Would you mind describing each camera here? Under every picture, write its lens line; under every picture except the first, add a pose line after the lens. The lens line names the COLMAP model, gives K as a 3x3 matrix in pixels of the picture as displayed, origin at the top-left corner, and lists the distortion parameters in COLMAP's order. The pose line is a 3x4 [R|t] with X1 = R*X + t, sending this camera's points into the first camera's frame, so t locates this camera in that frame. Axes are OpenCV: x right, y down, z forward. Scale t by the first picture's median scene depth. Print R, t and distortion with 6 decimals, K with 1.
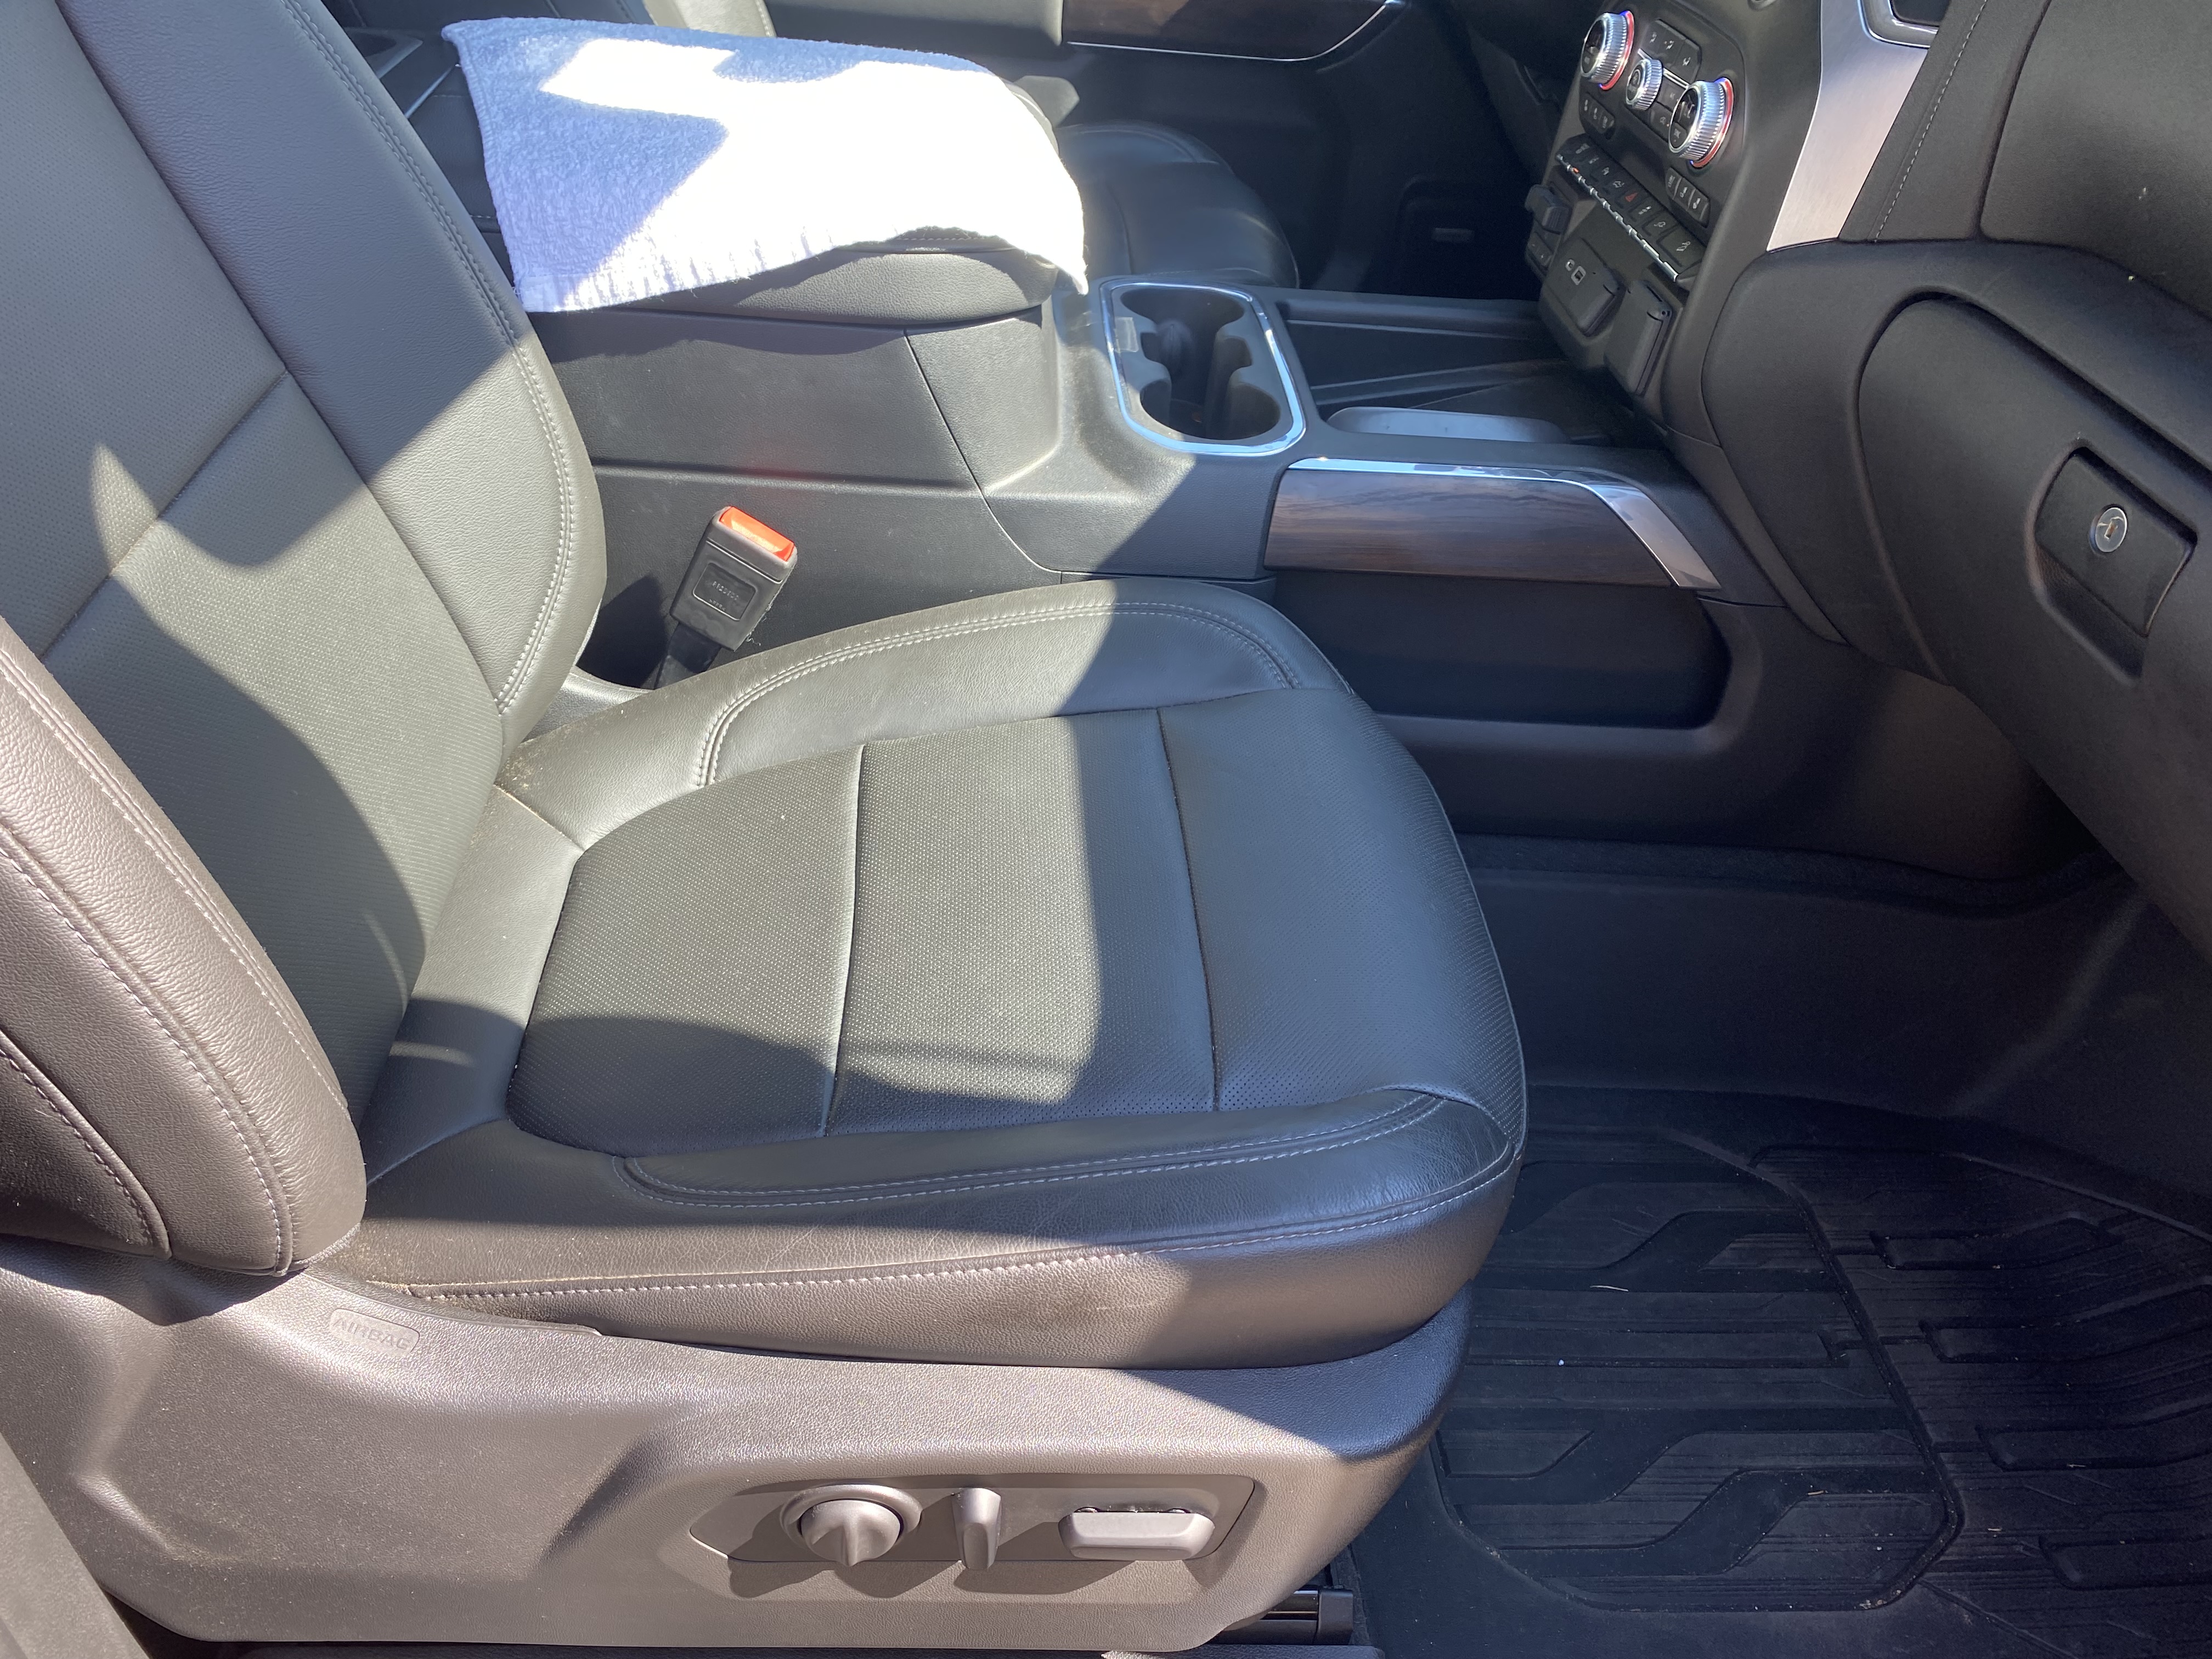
lens RADIAL K [[1668.9, 0, 1106.0], [0, 1668.9, 829.5], [0, 0, 1]] dist [0.012752, 0.000606]
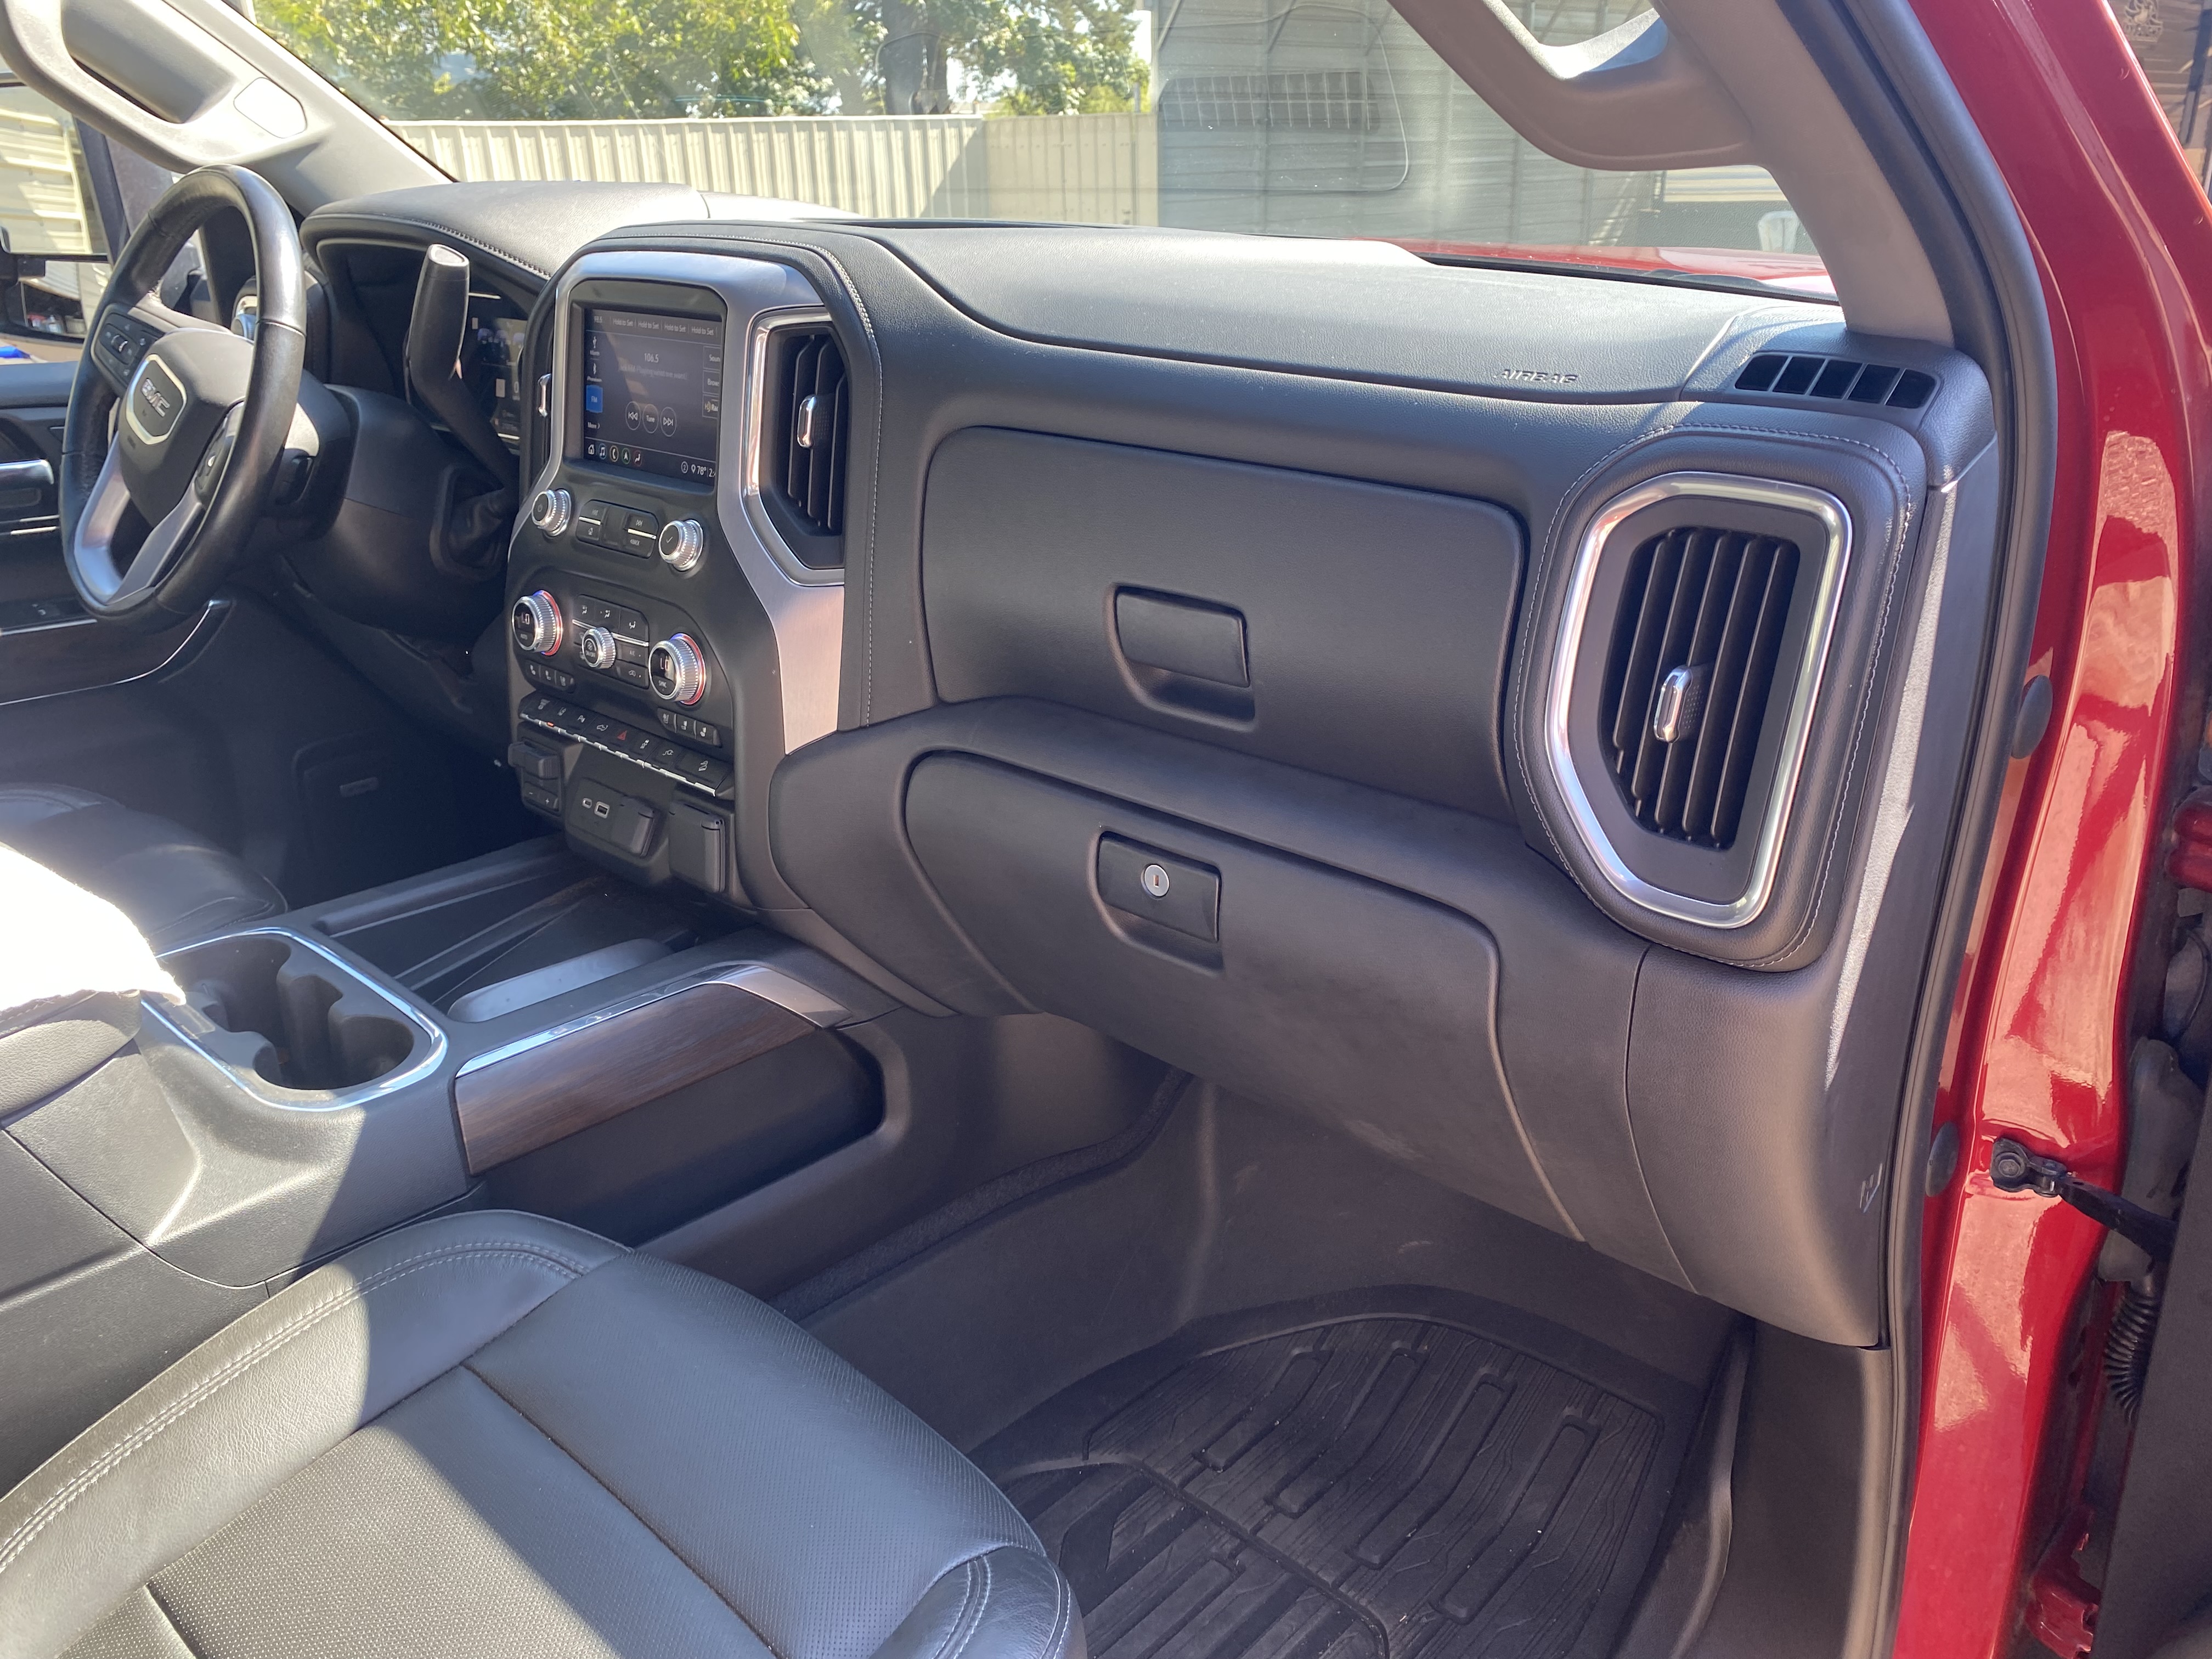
lens RADIAL K [[1698.7, 0, 1106.0], [0, 1698.7, 829.5], [0, 0, 1]] dist [0.010280, 0.004396]
pose [[0.723831, -0.326588, 0.607790, -0.179959], [0.459329, 0.885403, -0.071266, -0.095837], [-0.514864, 0.330760, 0.790894, -0.058924]]
